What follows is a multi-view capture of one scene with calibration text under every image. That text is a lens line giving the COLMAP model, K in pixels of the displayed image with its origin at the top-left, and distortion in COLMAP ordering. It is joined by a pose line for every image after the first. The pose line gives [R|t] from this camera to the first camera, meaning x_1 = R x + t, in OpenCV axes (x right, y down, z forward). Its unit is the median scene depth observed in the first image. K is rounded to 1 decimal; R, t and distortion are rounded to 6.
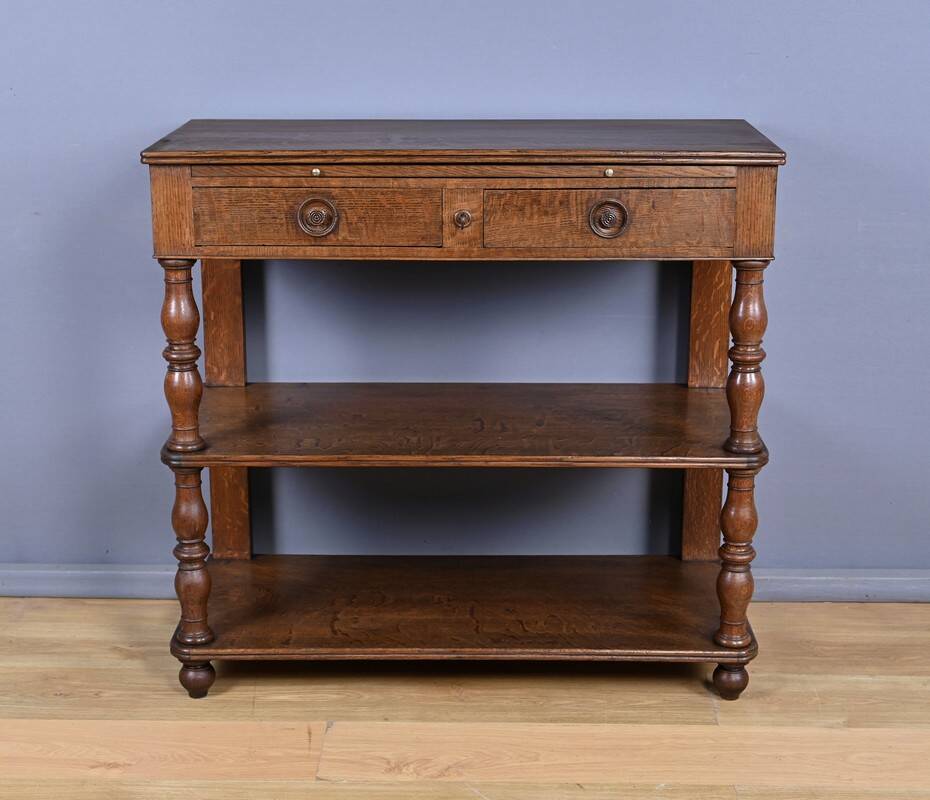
lens RADIAL K [[1704.4, 0, 465.0], [0, 1704.4, 400.0], [0, 0, 1]] dist [0.010032, -0.023163]
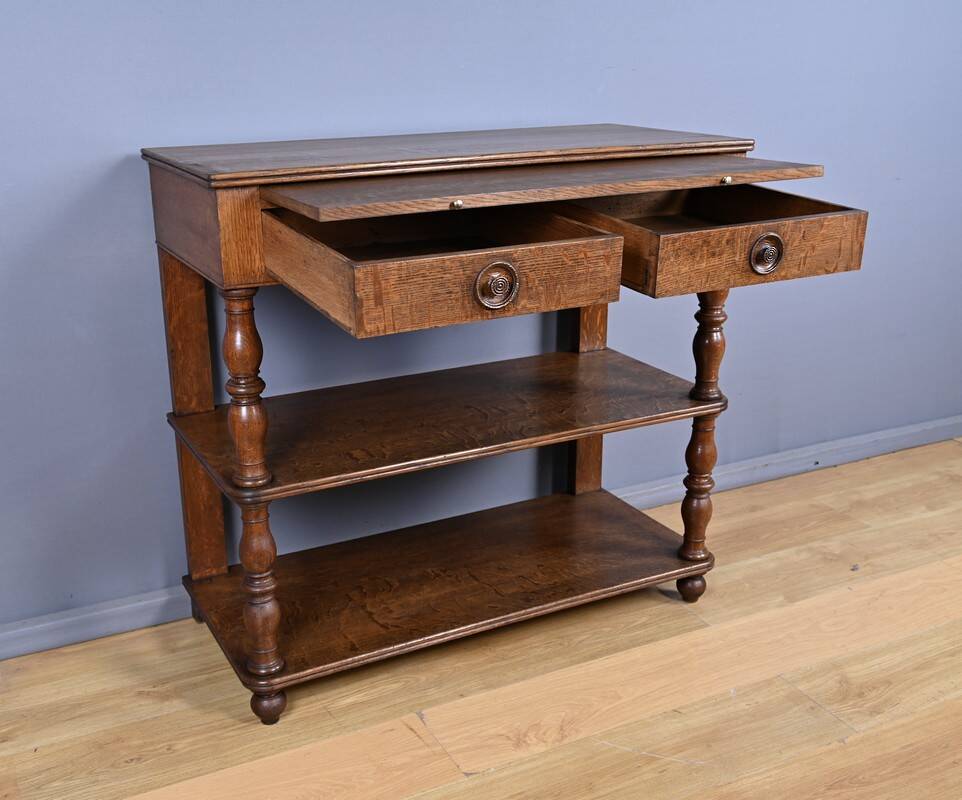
lens RADIAL K [[1118.9, 0, 458.6], [0, 1118.9, 410.8], [0, 0, 1]] dist [0.003355, -0.010610]
pose [[0.882581, -0.157453, 0.443011, -0.344999], [0.135021, 0.987447, 0.081960, -0.049761], [-0.450355, -0.012520, 0.892762, 0.387963]]
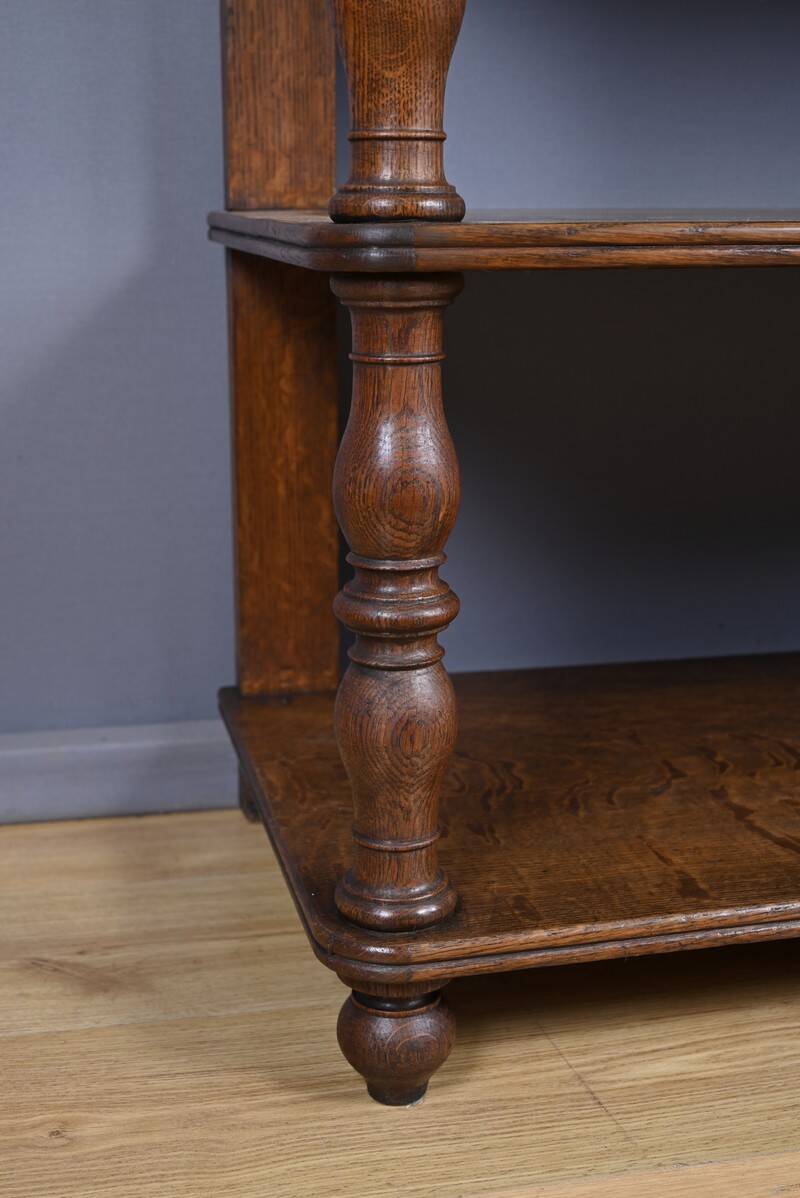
lens RADIAL K [[1649.7, 0, 400.0], [0, 1649.7, 599.0], [0, 0, 1]] dist [0.008082, 0.038022]
pose [[0.970931, -0.055722, 0.232782, -0.235527], [0.063088, 0.997712, -0.024314, 0.098690], [-0.230894, 0.038293, 0.972225, 0.758925]]
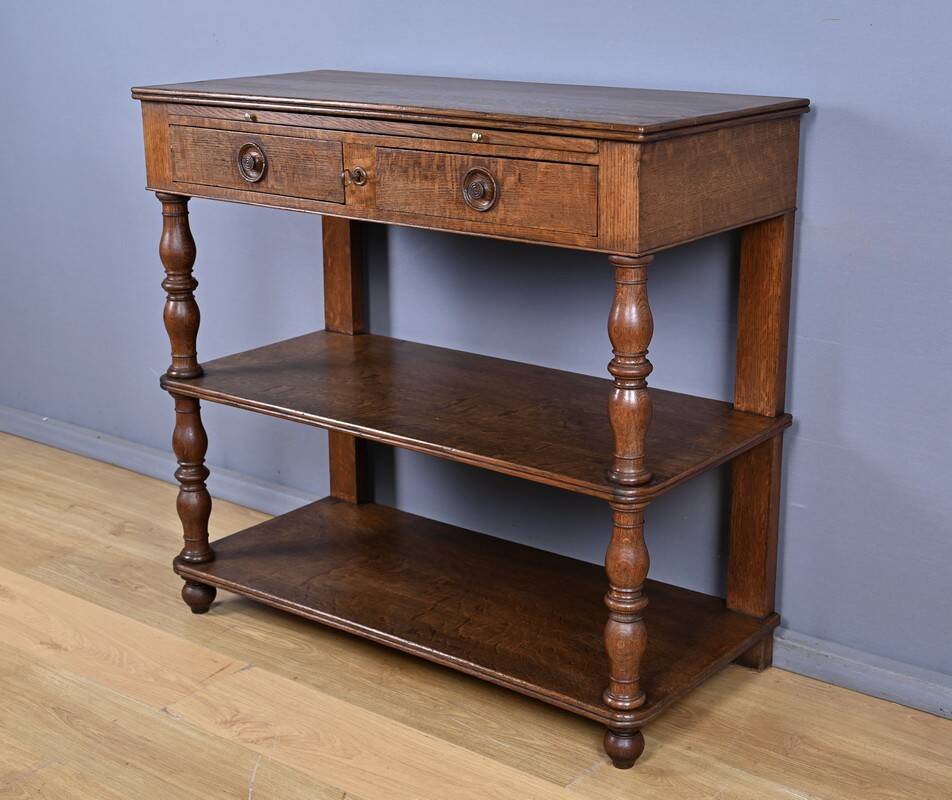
lens RADIAL K [[1558.4, 0, 493.7], [0, 1558.4, 395.9], [0, 0, 1]] dist [0.018662, -0.105669]
pose [[0.797508, 0.164768, -0.580373, 0.564256], [-0.158352, 0.985424, 0.062167, -0.050464], [0.582157, 0.042325, 0.811974, 0.338081]]
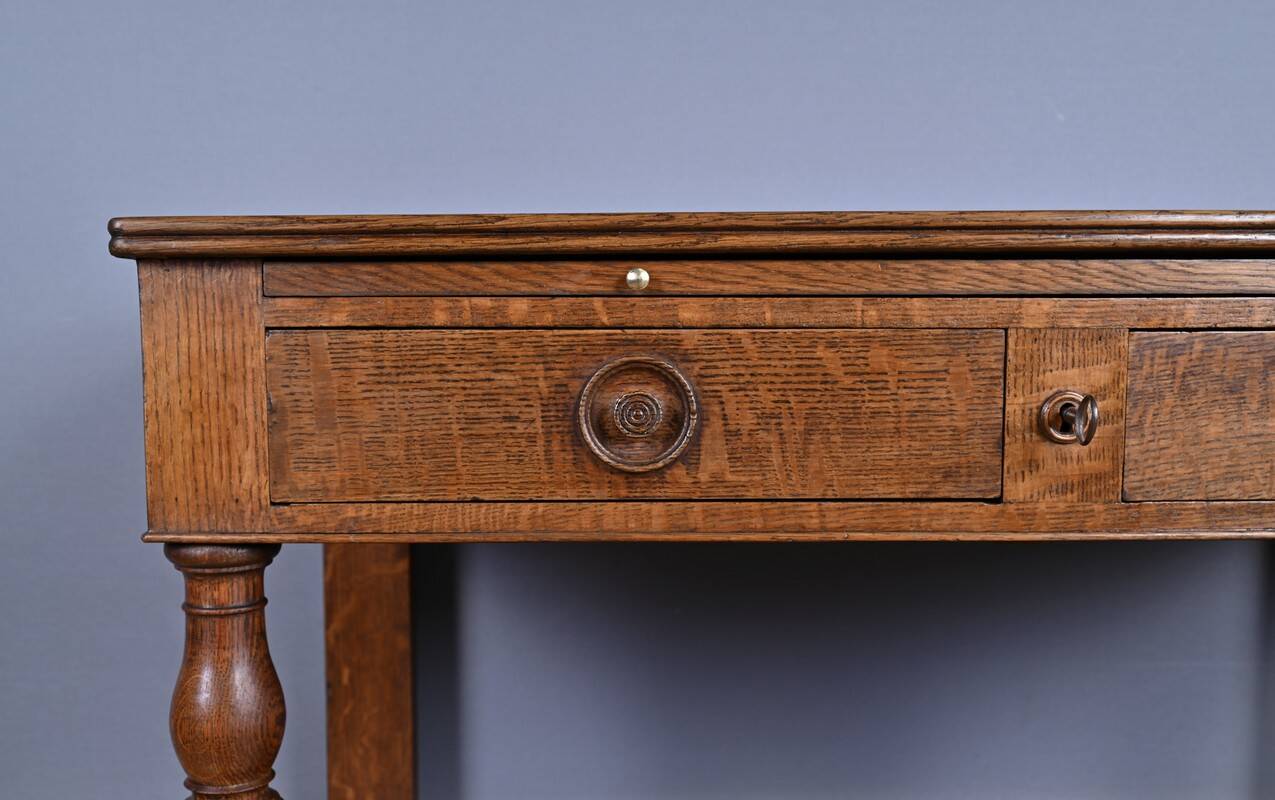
lens RADIAL K [[1312.8, 0, 648.1], [0, 1312.8, 432.7], [0, 0, 1]] dist [0.006589, 0.006326]
pose [[0.998955, -0.005064, 0.045427, -0.093996], [0.013383, 0.982694, -0.184755, -0.054368], [-0.043706, 0.185170, 0.981734, 0.726490]]
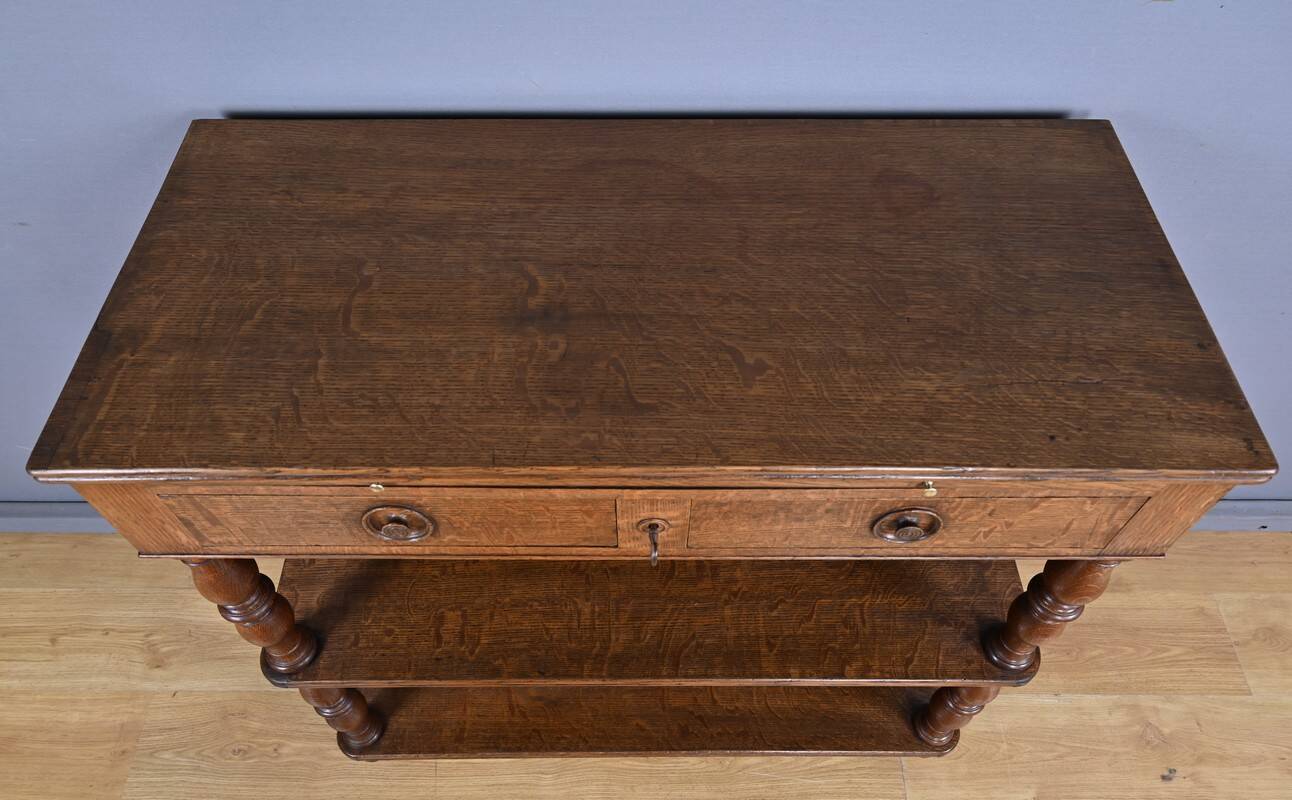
lens RADIAL K [[879.8, 0, 644.6], [0, 879.8, 443.0], [0, 0, 1]] dist [0.000572, -0.001600]
pose [[0.999852, -0.013315, 0.010860, -0.006725], [0.003326, 0.770101, 0.637913, -0.307947], [-0.016857, -0.637783, 0.770031, 0.769103]]
